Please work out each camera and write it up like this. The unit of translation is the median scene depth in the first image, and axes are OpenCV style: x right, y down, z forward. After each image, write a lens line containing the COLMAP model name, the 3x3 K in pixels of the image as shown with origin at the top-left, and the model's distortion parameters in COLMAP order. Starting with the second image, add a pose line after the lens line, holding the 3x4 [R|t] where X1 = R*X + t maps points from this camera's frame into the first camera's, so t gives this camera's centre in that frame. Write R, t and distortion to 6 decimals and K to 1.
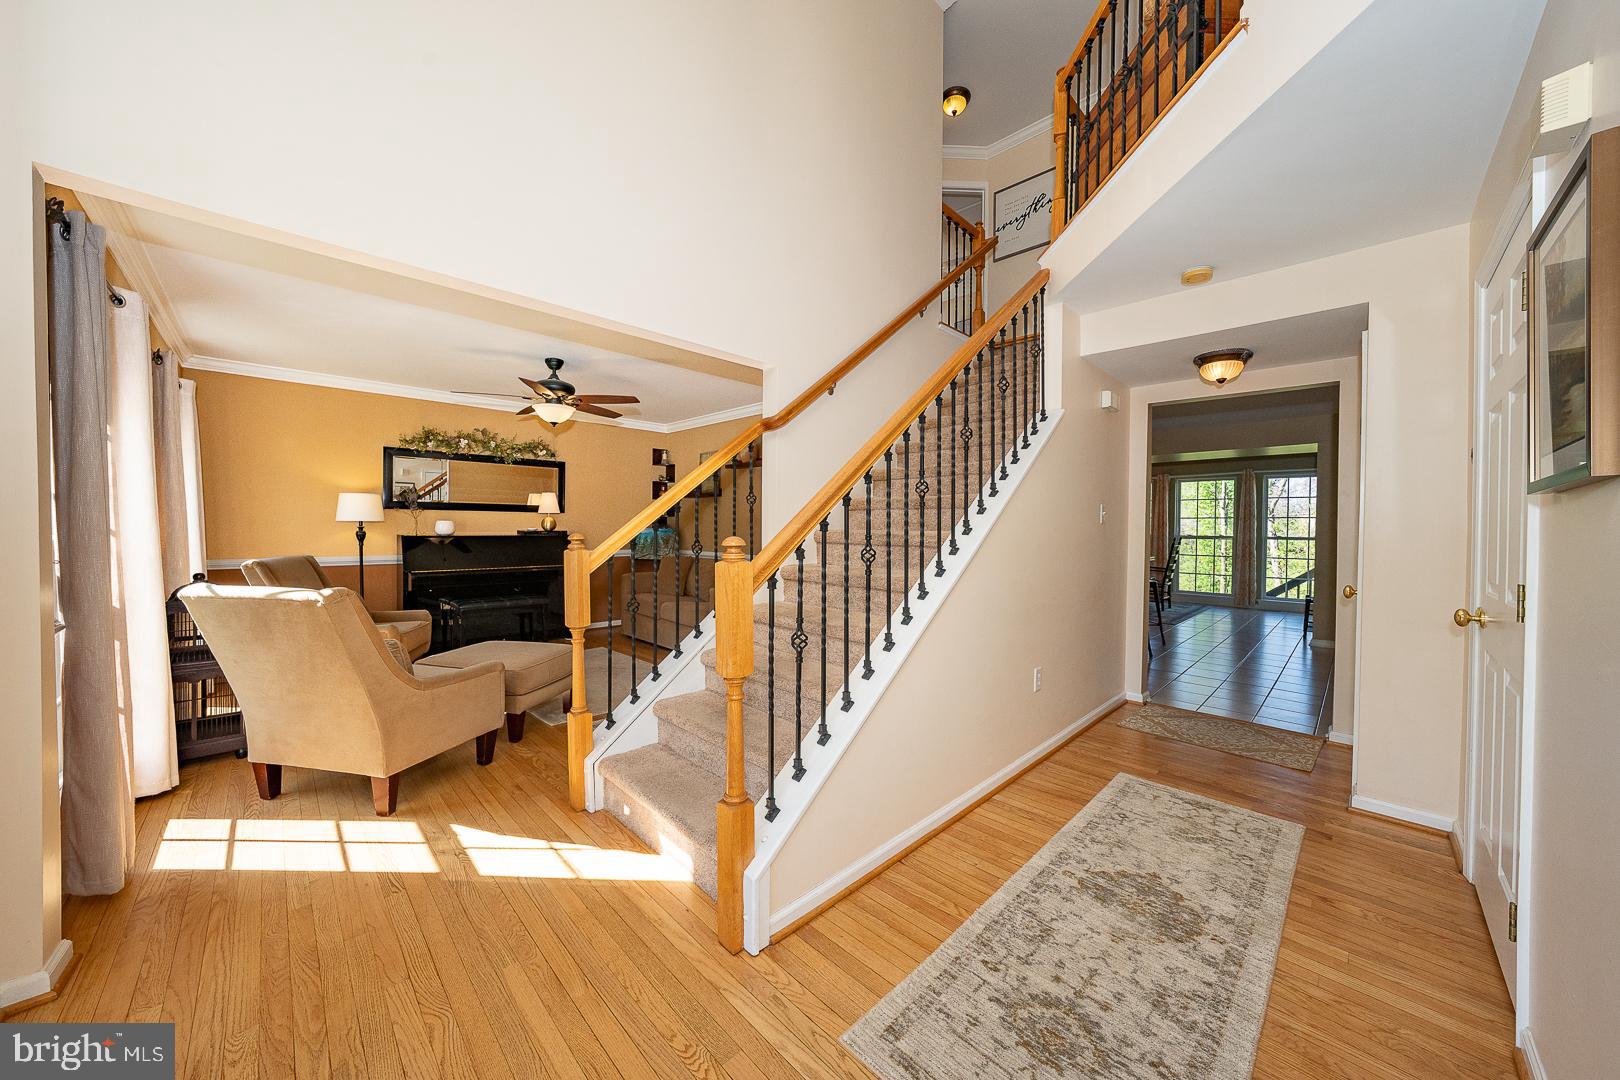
lens RADIAL K [[561.9, 0, 804.4], [0, 561.9, 540.1], [0, 0, 1]] dist [-0.023195, 0.001642]
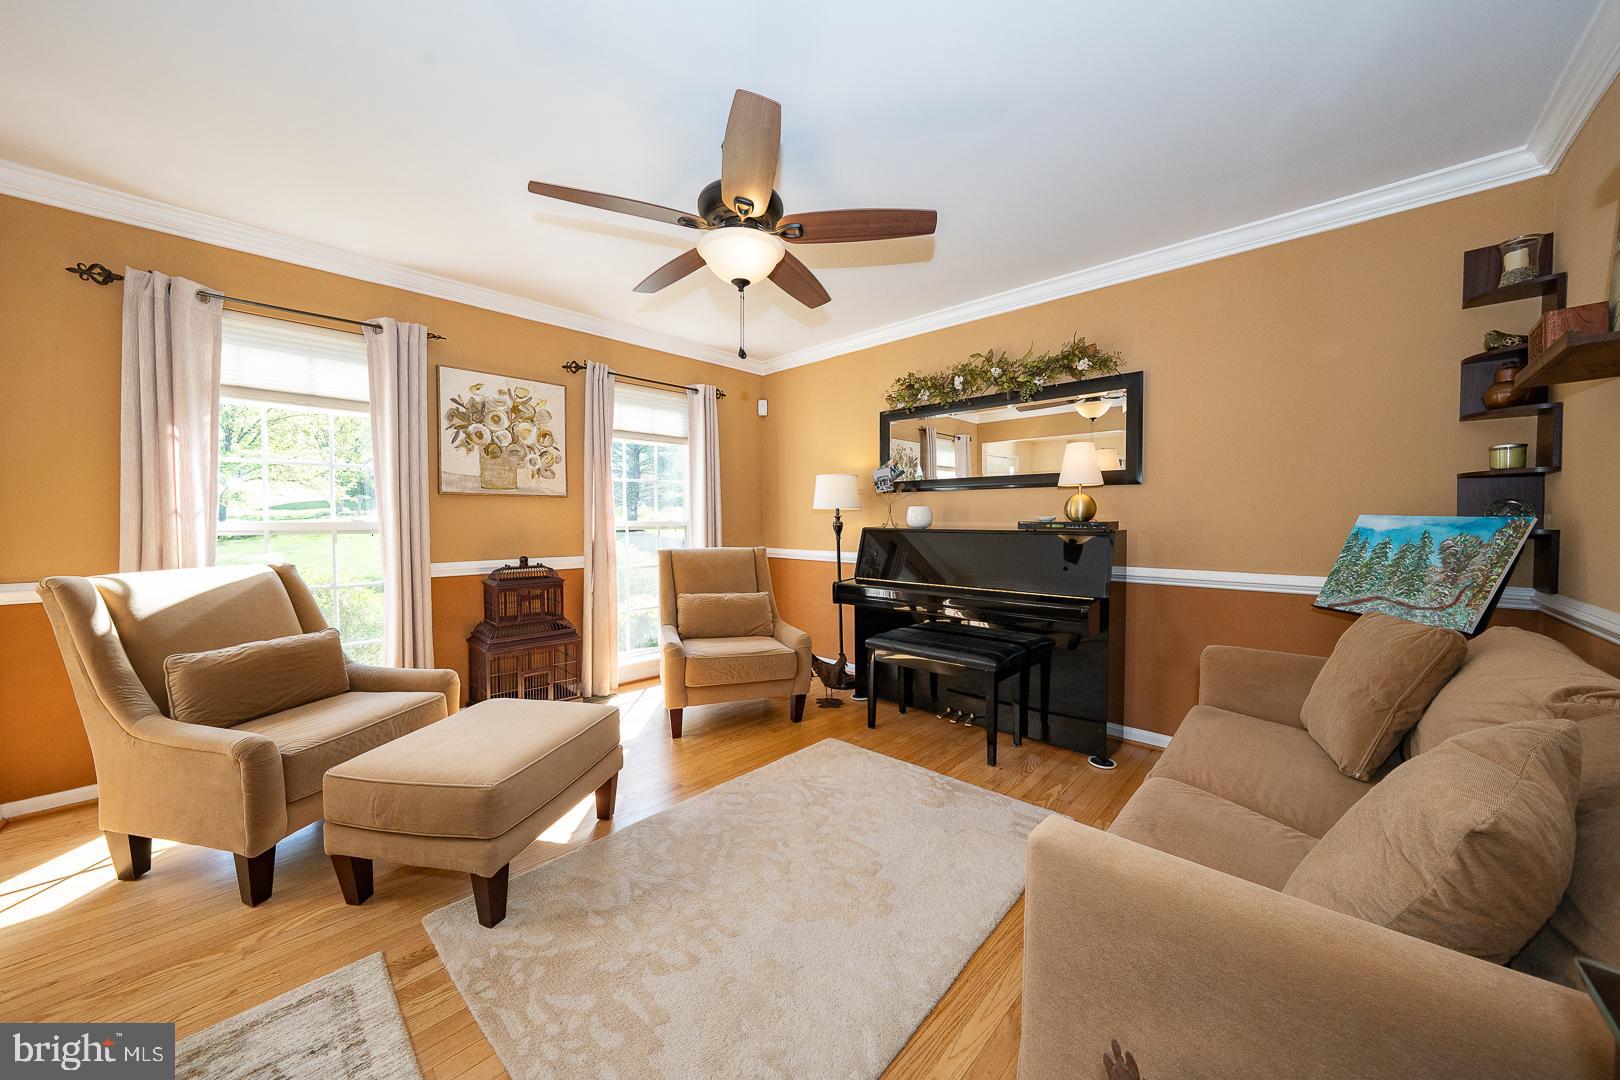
lens RADIAL K [[561.9, 0, 811.0], [0, 561.9, 532.6], [0, 0, 1]] dist [-0.023195, 0.001642]
pose [[0.036914, 0.021331, -0.999091, 0.016357], [-0.014180, 0.999683, 0.020819, -0.011003], [0.999218, 0.013398, 0.037204, 0.600427]]
